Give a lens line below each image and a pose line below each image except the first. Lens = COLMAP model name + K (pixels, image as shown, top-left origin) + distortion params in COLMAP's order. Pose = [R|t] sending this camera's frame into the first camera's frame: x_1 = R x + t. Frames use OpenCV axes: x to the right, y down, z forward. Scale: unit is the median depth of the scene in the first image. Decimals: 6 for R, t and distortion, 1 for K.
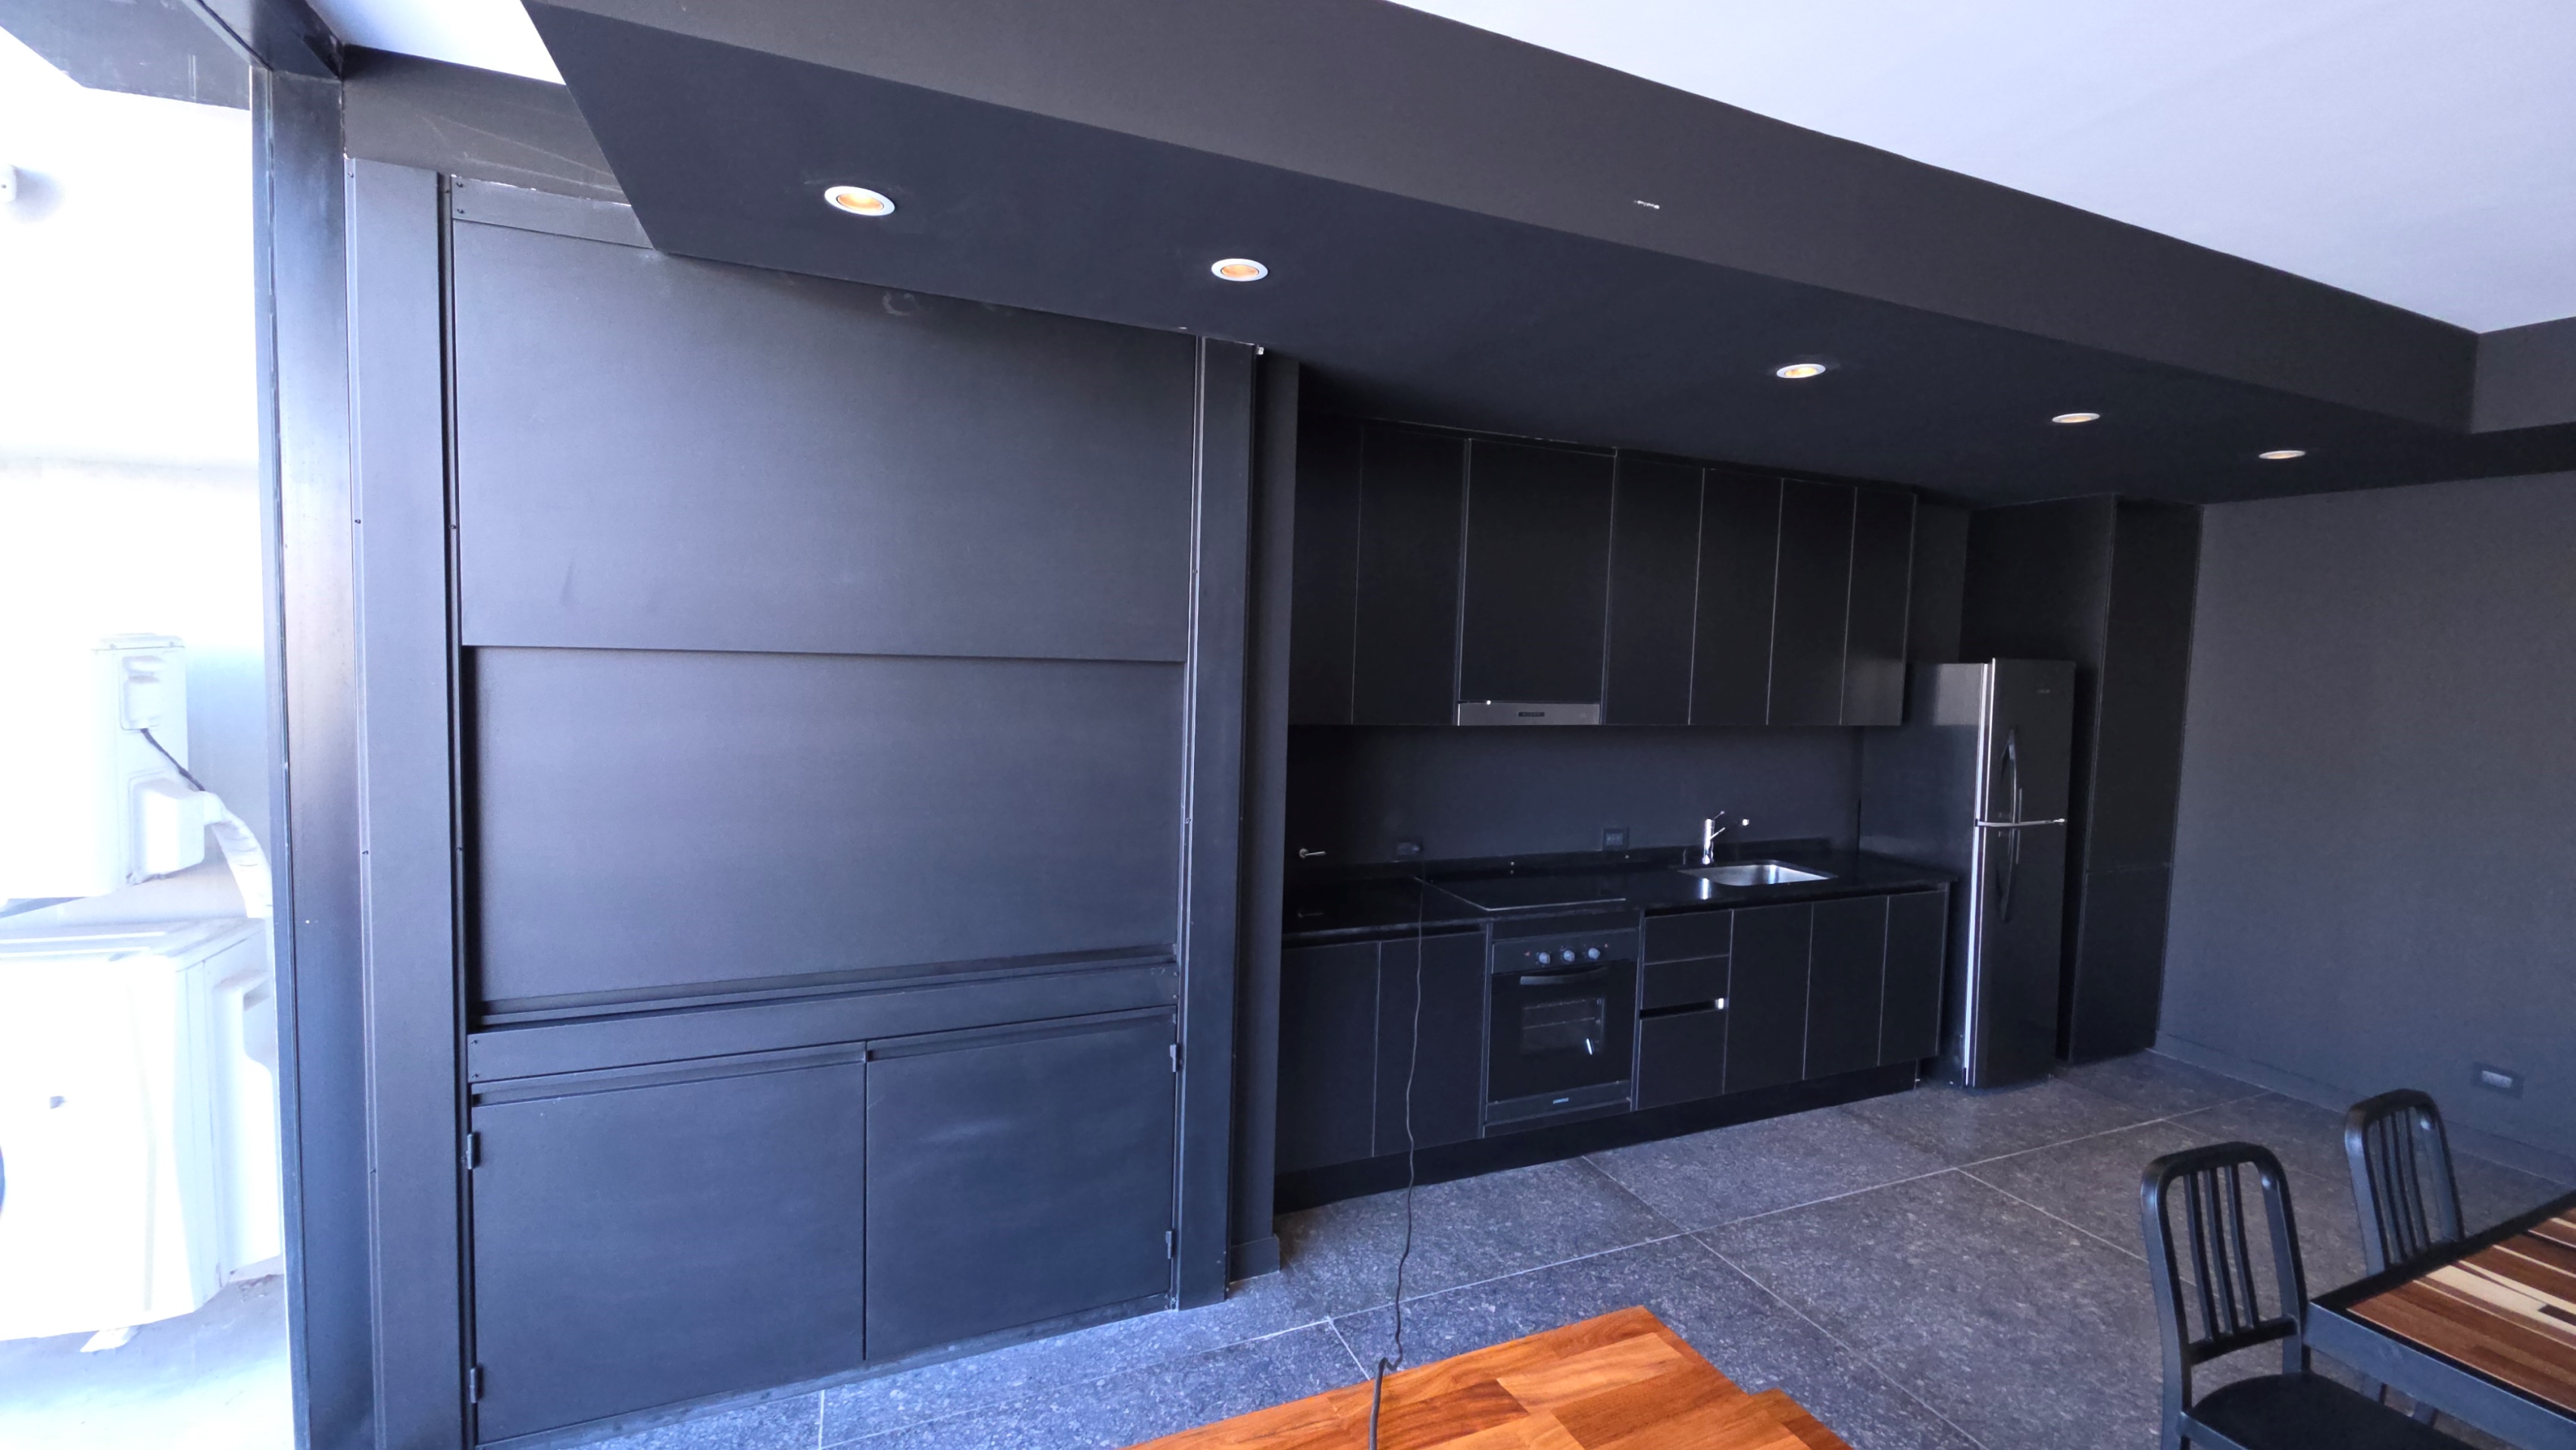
lens RADIAL K [[1020.0, 0, 1297.7], [0, 1020.0, 722.6], [0, 0, 1]] dist [-0.003376, -0.002690]
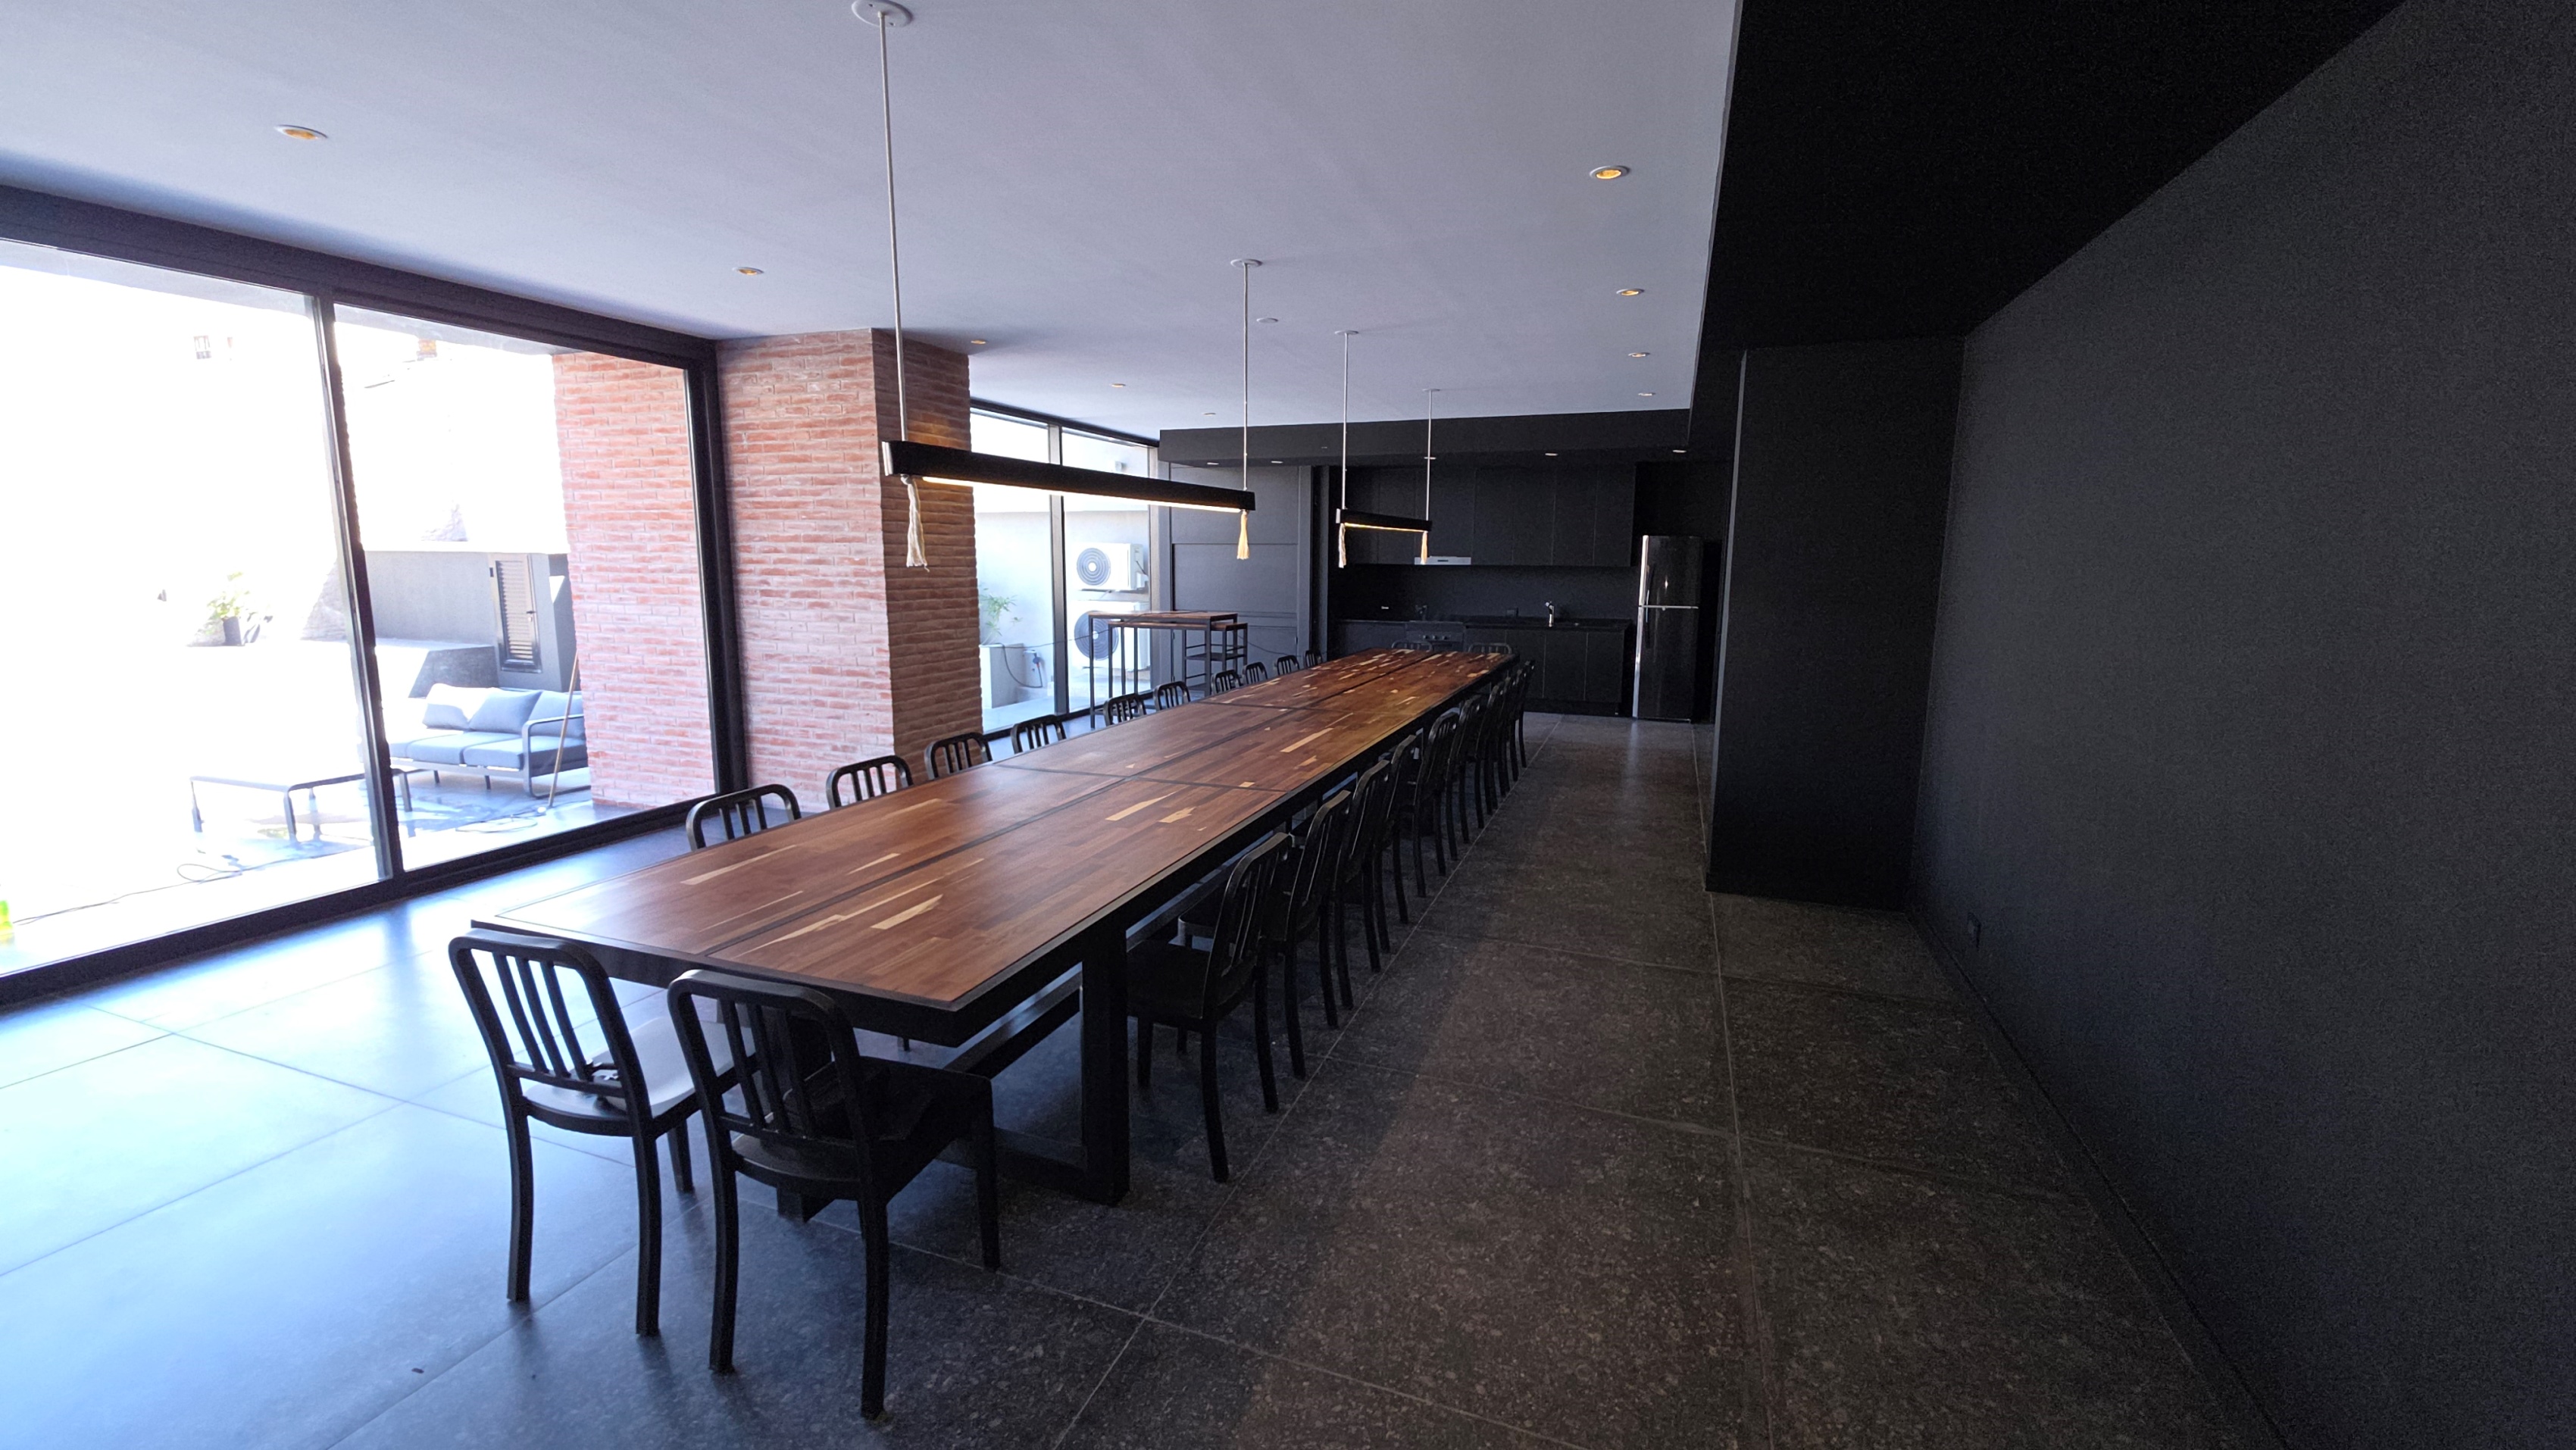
lens RADIAL K [[1020.0, 0, 1287.1], [0, 1020.0, 719.1], [0, 0, 1]] dist [-0.003376, -0.002690]
pose [[0.719458, 0.077153, -0.690237, 1.727305], [-0.025497, 0.996075, 0.084763, 0.183137], [0.694067, -0.043384, 0.718602, -1.279277]]
